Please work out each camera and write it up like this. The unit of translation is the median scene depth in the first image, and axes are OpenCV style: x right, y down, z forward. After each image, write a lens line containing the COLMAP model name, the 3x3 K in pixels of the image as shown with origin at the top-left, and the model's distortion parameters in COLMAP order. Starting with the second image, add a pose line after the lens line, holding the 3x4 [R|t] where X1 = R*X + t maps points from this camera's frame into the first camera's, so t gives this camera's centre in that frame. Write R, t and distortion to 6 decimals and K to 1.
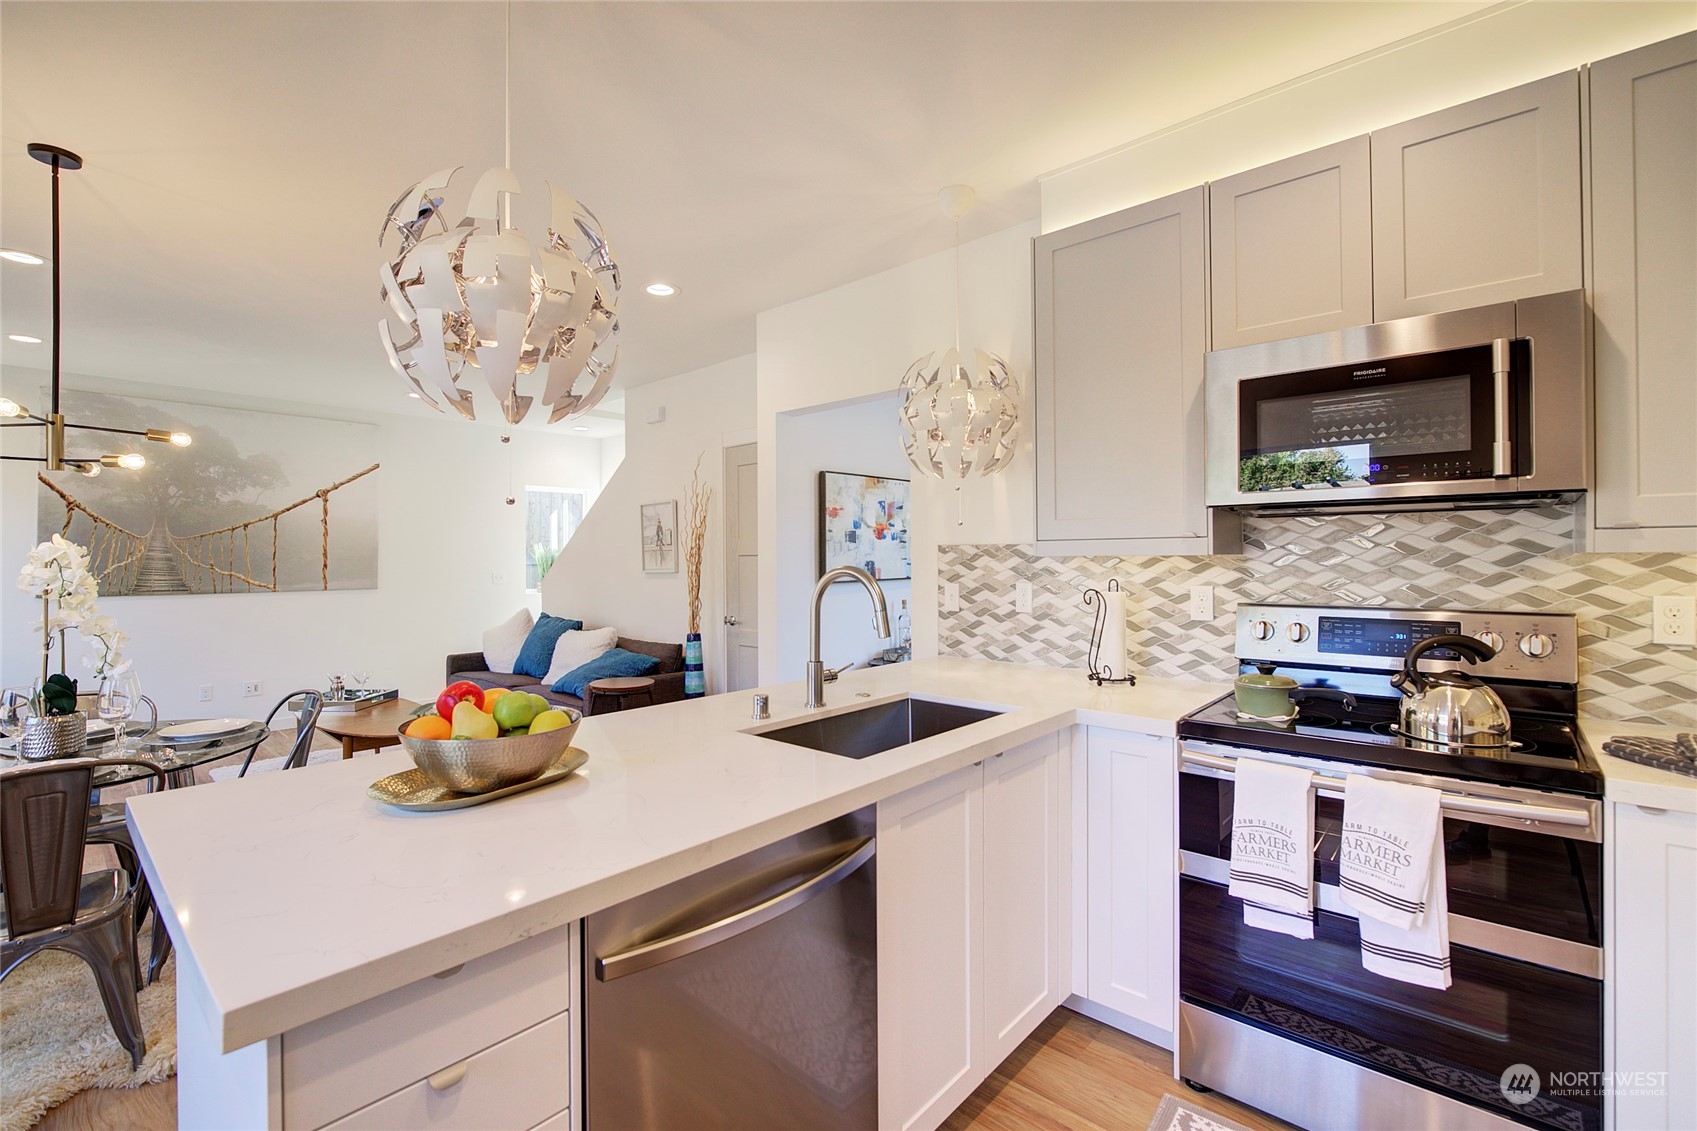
lens RADIAL K [[743.5, 0, 844.8], [0, 743.5, 554.5], [0, 0, 1]] dist [-0.006693, 0.000156]
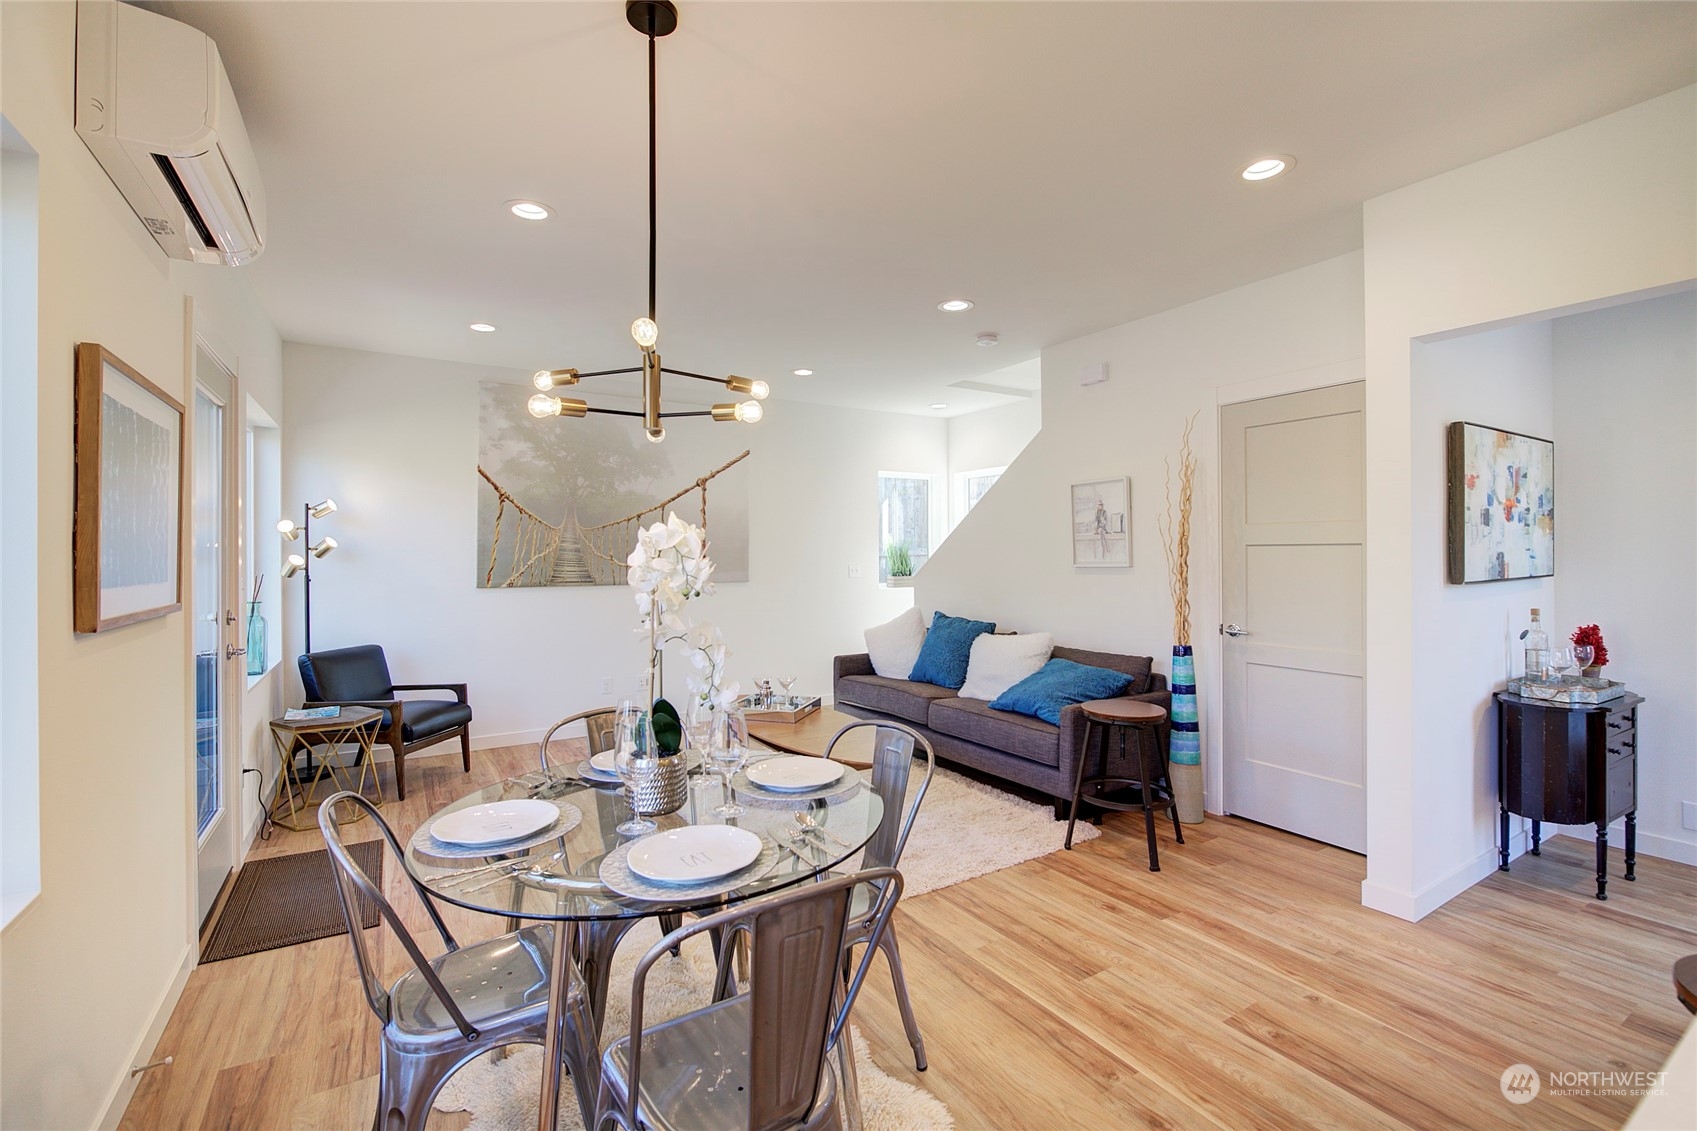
lens RADIAL K [[740.5, 0, 848.1], [0, 740.5, 548.7], [0, 0, 1]] dist [-0.010019, 0.000432]
pose [[0.962021, -0.000172, -0.272976, -0.297608], [0.000420, 1.000000, 0.000851, 0.003692], [0.272976, -0.000933, 0.962020, 0.144376]]
